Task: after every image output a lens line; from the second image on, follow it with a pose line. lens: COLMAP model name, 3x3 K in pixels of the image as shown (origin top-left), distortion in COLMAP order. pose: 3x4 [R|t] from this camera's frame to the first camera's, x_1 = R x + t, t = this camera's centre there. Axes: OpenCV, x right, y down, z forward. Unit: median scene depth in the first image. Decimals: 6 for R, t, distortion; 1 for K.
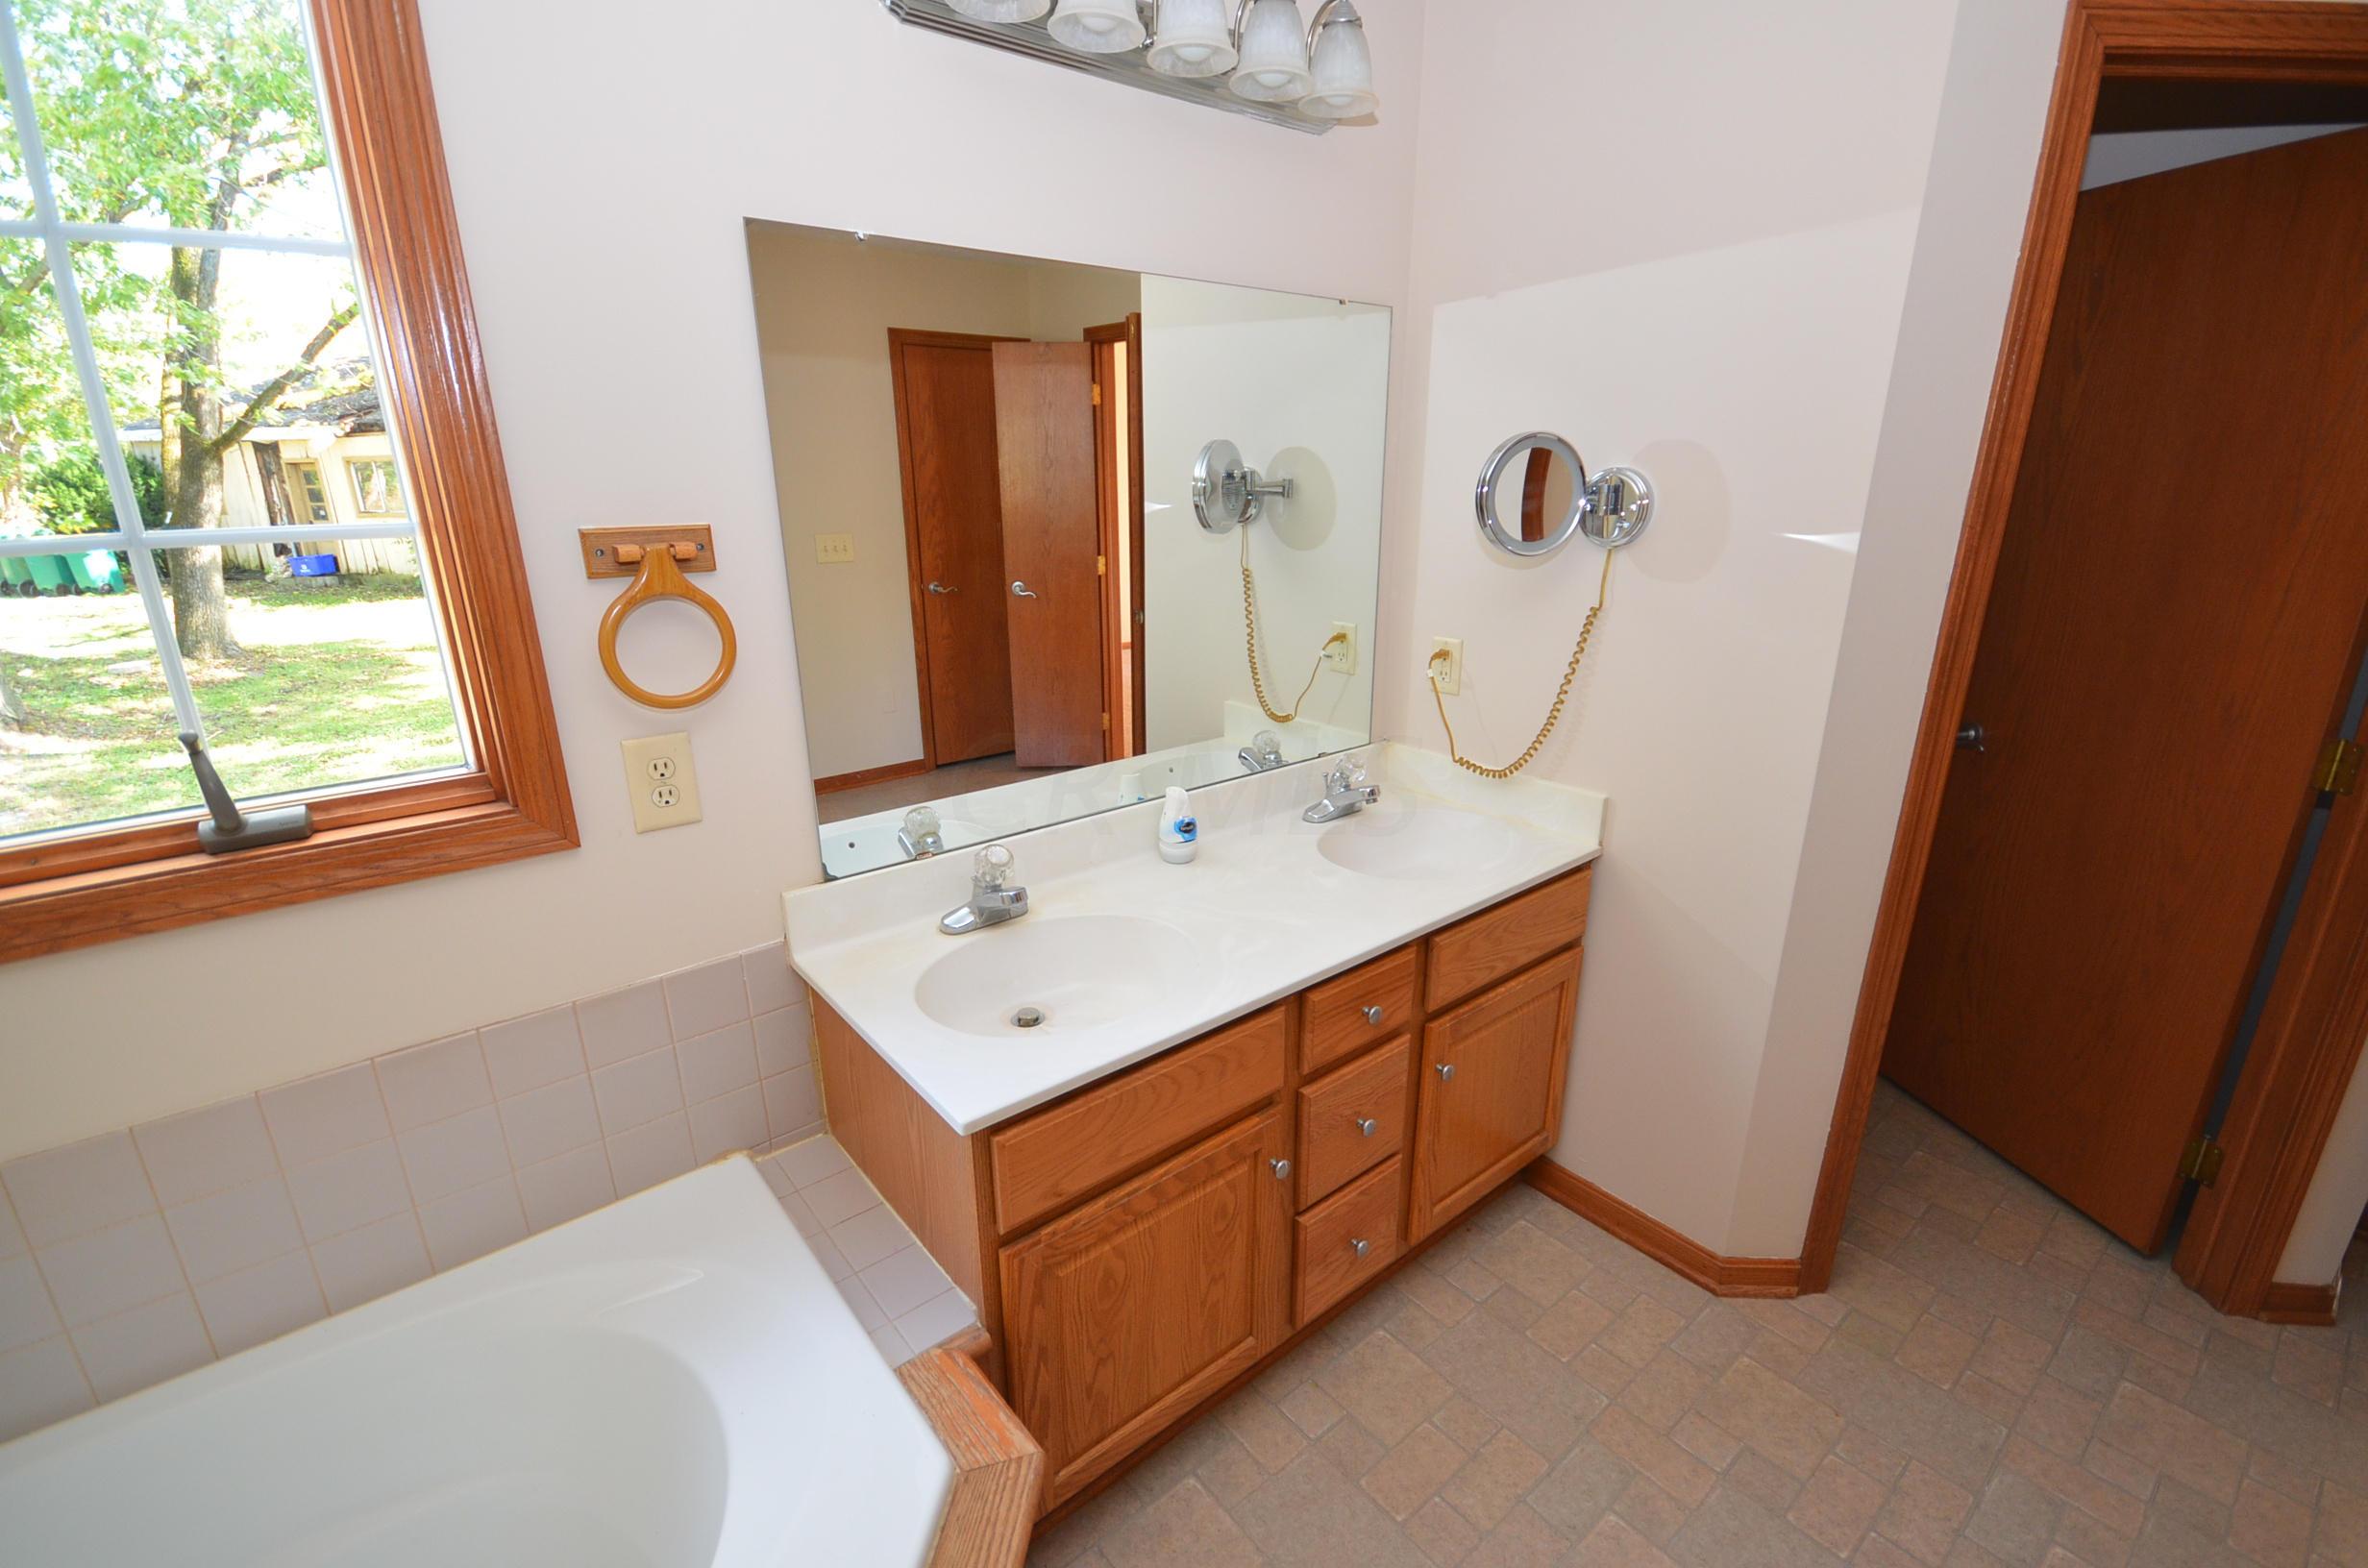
lens RADIAL K [[1022.4, 0, 1196.4], [0, 1022.4, 785.2], [0, 0, 1]] dist [-0.001159, -0.000762]
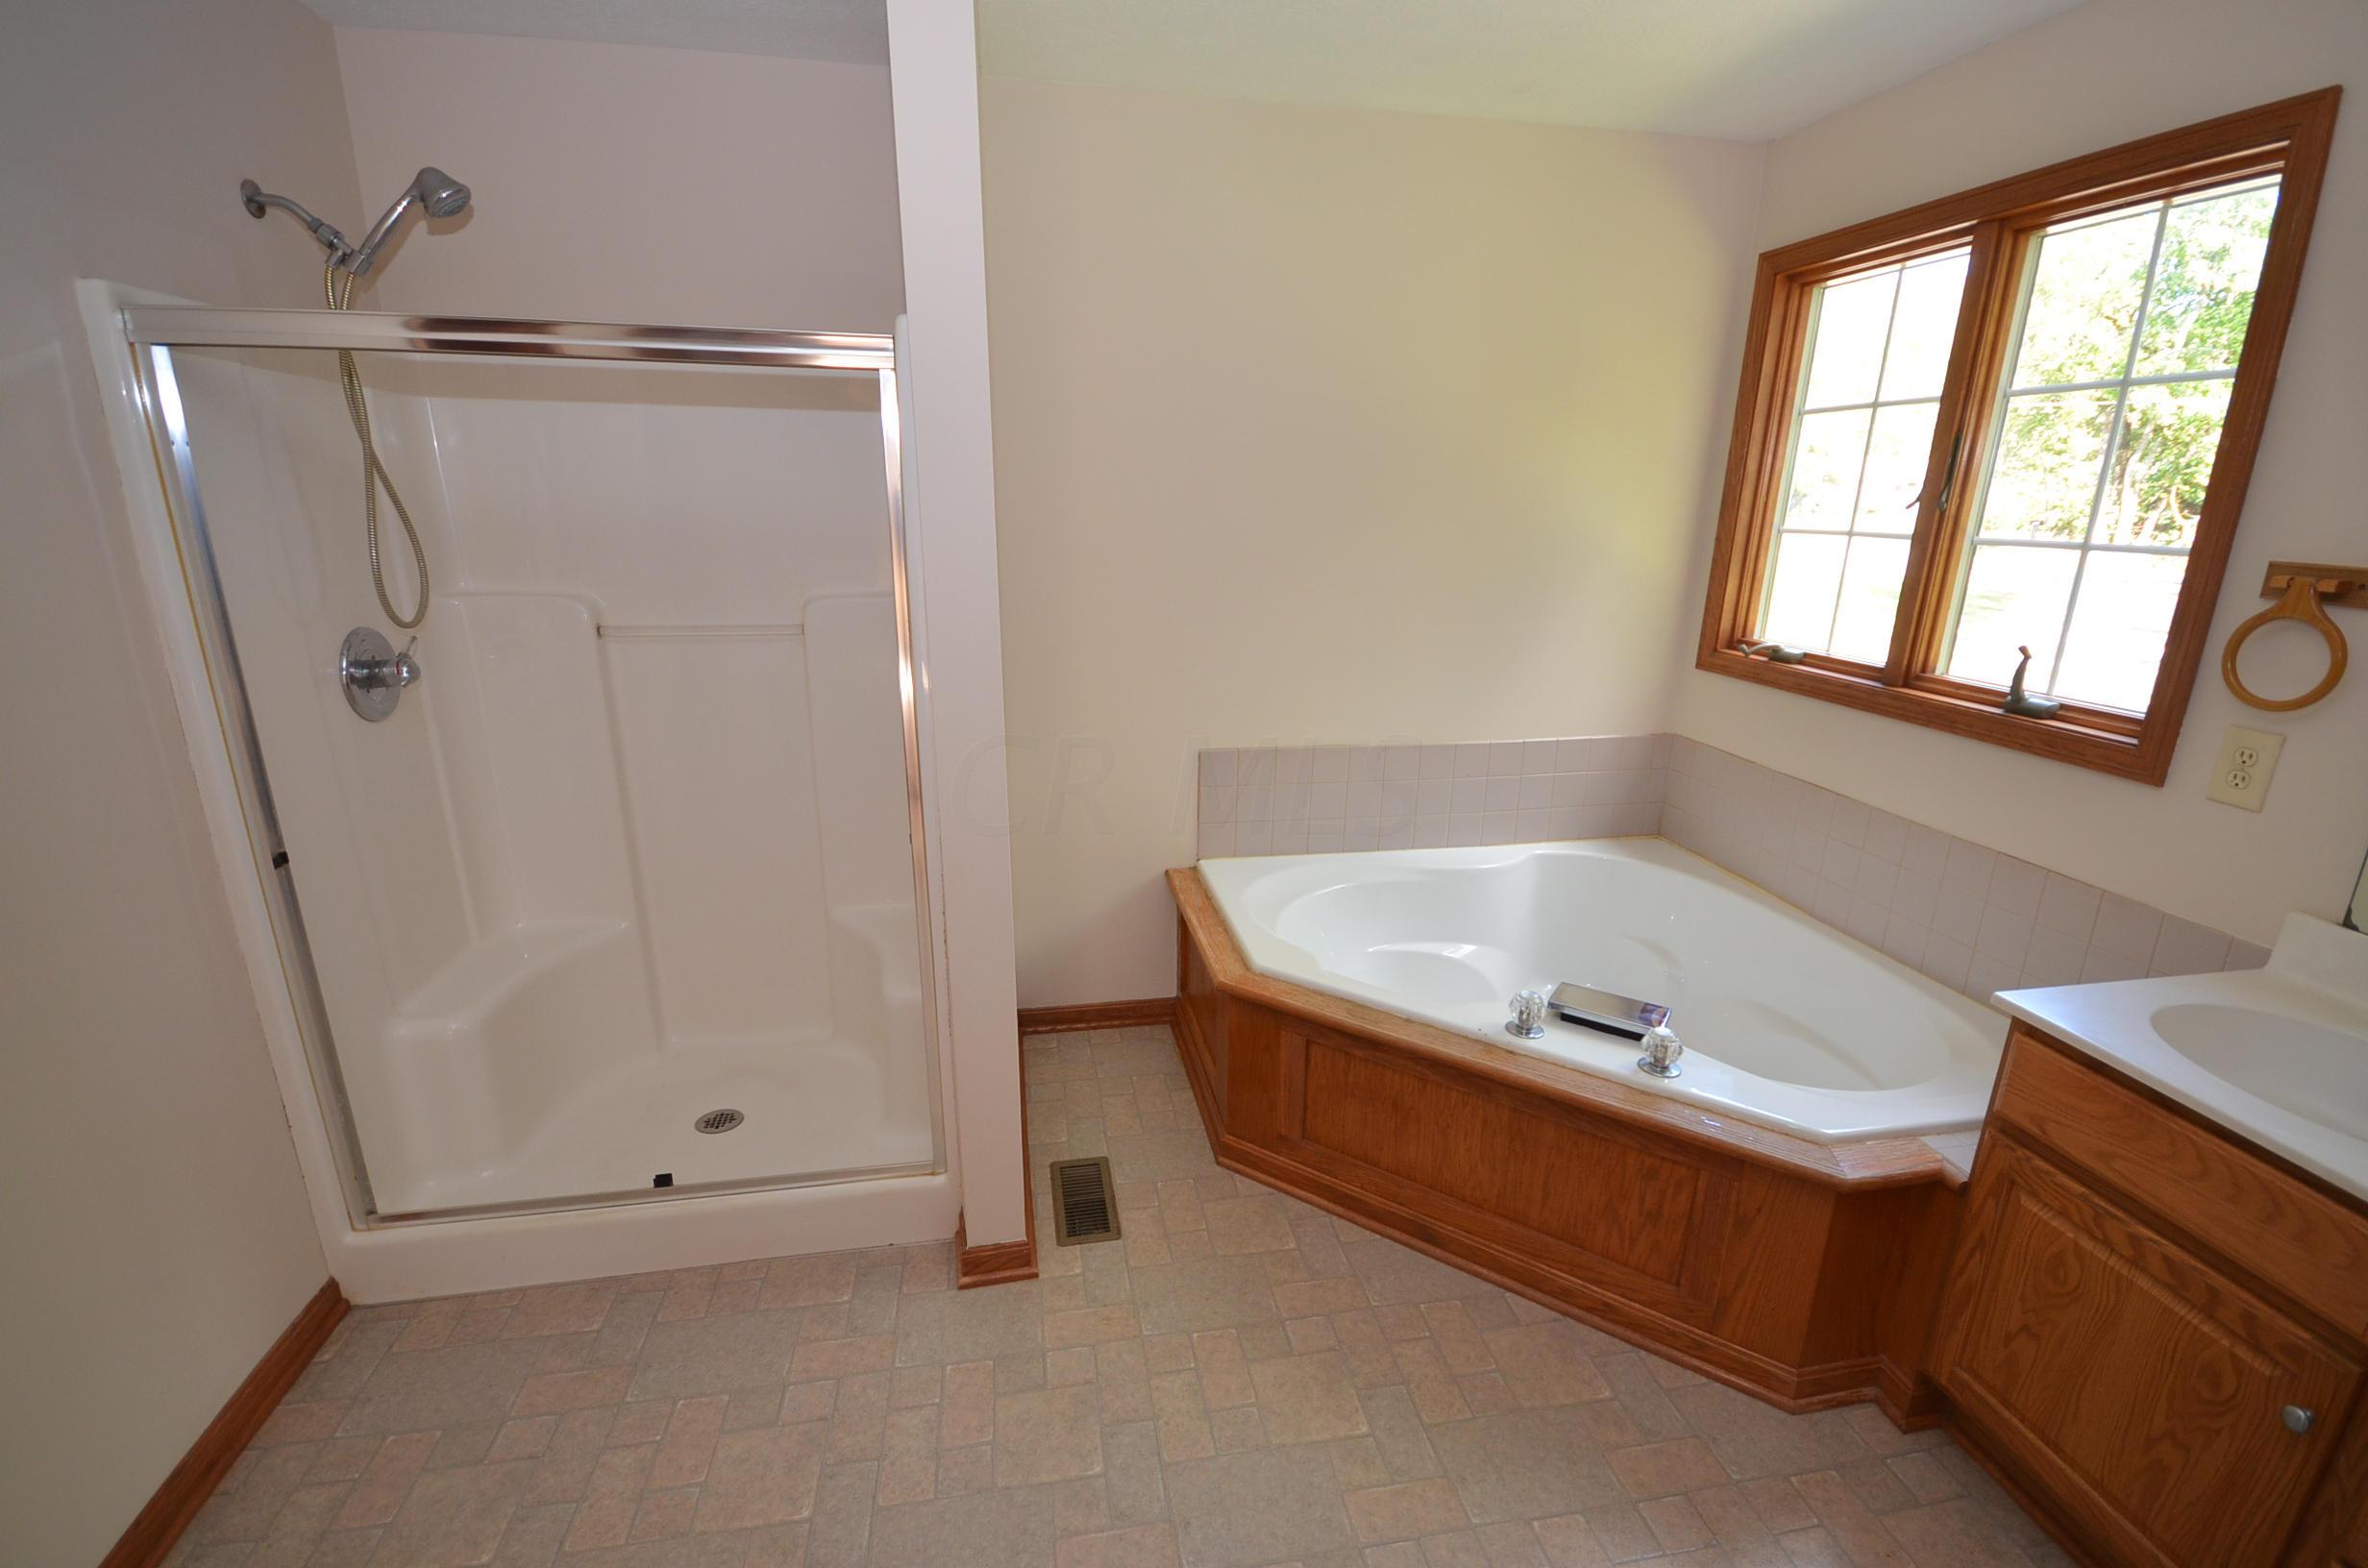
lens RADIAL K [[1022.4, 0, 1196.4], [0, 1022.4, 785.2], [0, 0, 1]] dist [-0.001159, -0.000762]
pose [[-0.504551, 0.227745, -0.832802, 1.141927], [-0.279201, 0.869715, 0.406993, -0.133659], [0.816991, 0.437868, -0.375229, 0.444393]]
